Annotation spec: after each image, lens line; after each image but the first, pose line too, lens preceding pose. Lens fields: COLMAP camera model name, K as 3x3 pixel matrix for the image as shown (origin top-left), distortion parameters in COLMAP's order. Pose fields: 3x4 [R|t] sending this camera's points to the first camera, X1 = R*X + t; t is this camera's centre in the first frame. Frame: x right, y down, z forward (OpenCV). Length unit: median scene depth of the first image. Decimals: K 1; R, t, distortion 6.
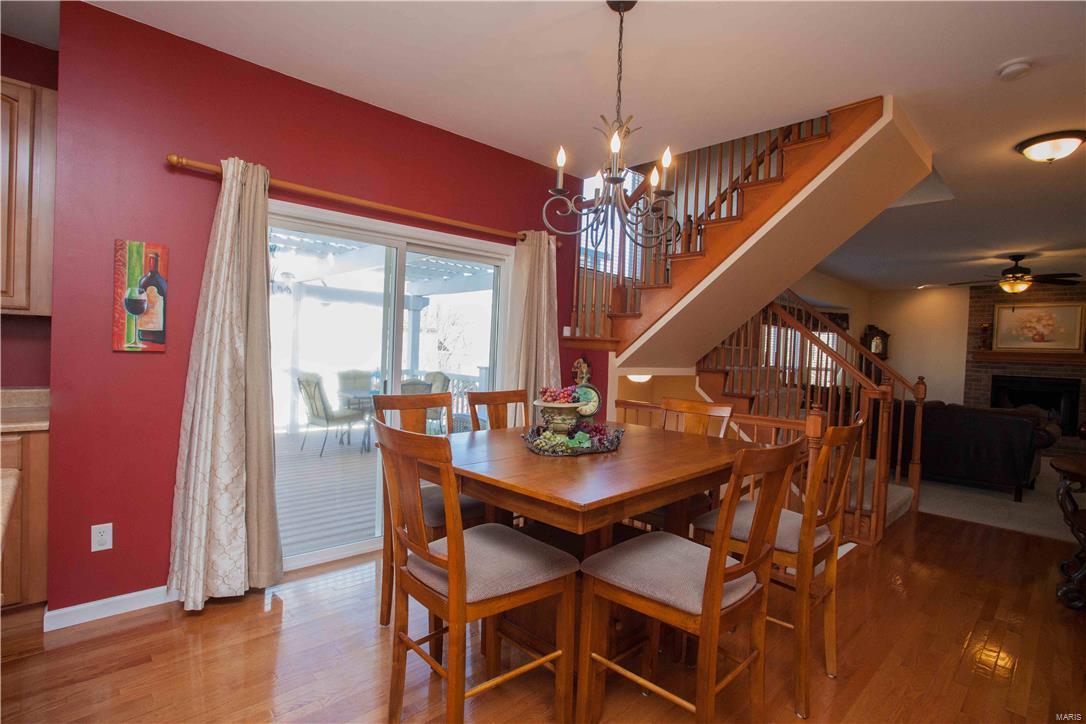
lens RADIAL K [[528.2, 0, 541.8], [0, 528.2, 364.8], [0, 0, 1]] dist [-0.068711, 0.028229]
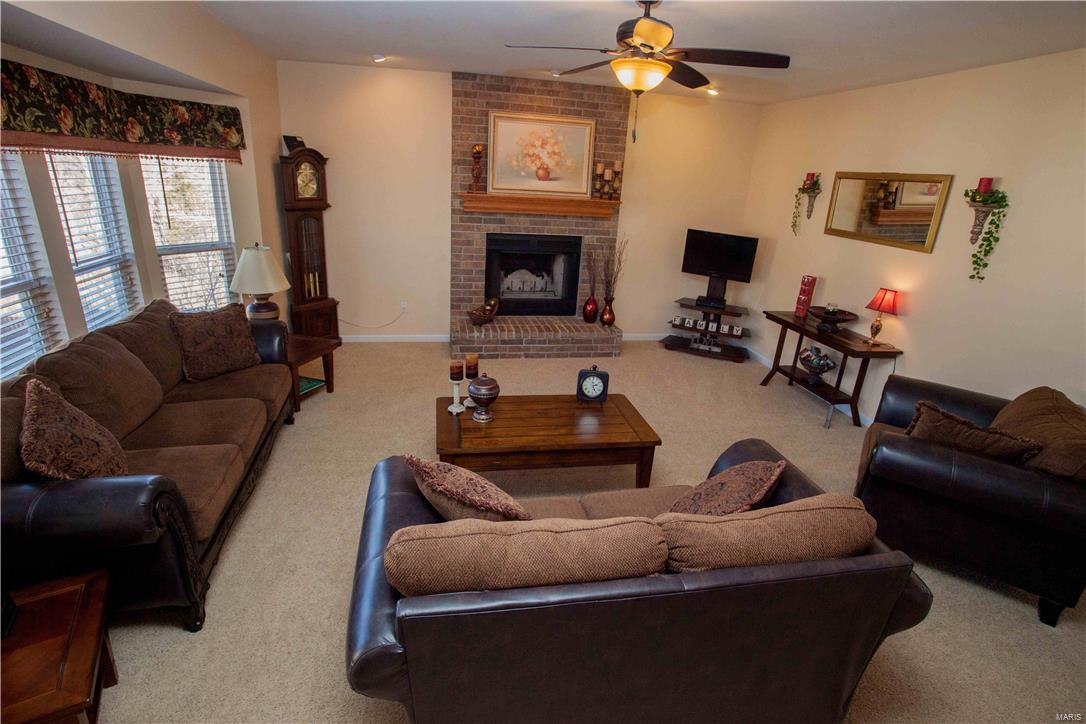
lens RADIAL K [[528.2, 0, 542.2], [0, 528.2, 370.6], [0, 0, 1]] dist [-0.068711, 0.028229]
pose [[0.550696, -0.294522, 0.781019, 0.369447], [-0.007520, 0.933893, 0.357473, -0.053829], [-0.834672, -0.202732, 0.512077, 0.579648]]
